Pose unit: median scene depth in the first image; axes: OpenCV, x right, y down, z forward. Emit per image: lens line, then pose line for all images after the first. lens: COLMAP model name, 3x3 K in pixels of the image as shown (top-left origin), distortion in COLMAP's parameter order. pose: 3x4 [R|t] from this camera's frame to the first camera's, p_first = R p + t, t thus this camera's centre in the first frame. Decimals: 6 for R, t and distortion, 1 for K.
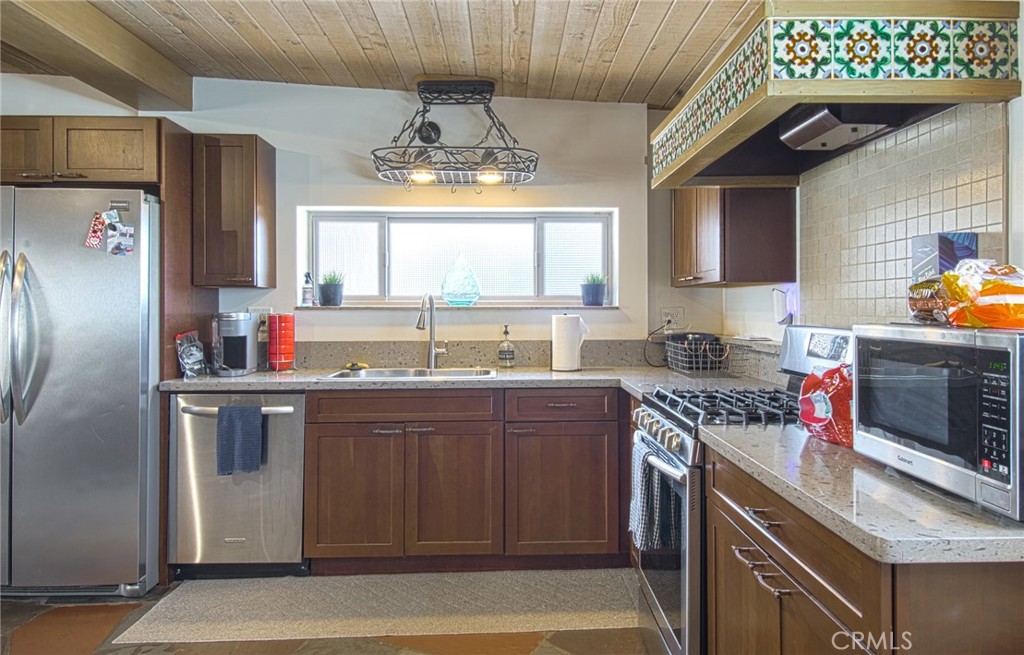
lens RADIAL K [[702.8, 0, 536.6], [0, 702.8, 293.6], [0, 0, 1]] dist [-0.004379, -0.005823]
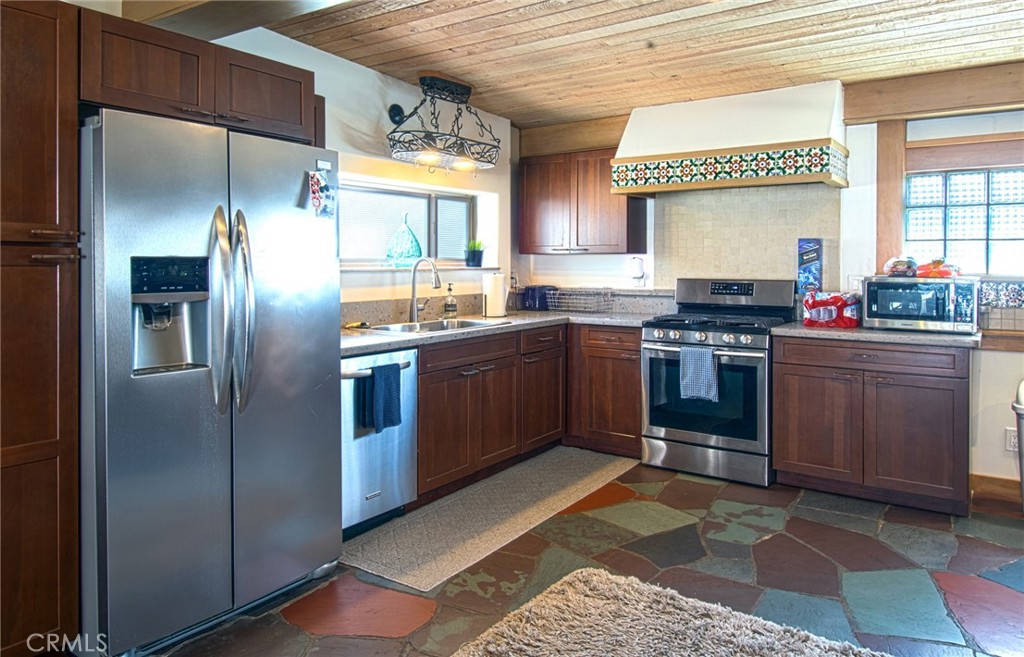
lens RADIAL K [[701.1, 0, 472.7], [0, 701.1, 259.1], [0, 0, 1]] dist [-0.002354, 0.003729]
pose [[0.625905, 0.001306, 0.779899, -1.148873], [-0.014641, 0.999842, 0.010076, -0.011946], [-0.779762, -0.017725, 0.625825, 0.240352]]
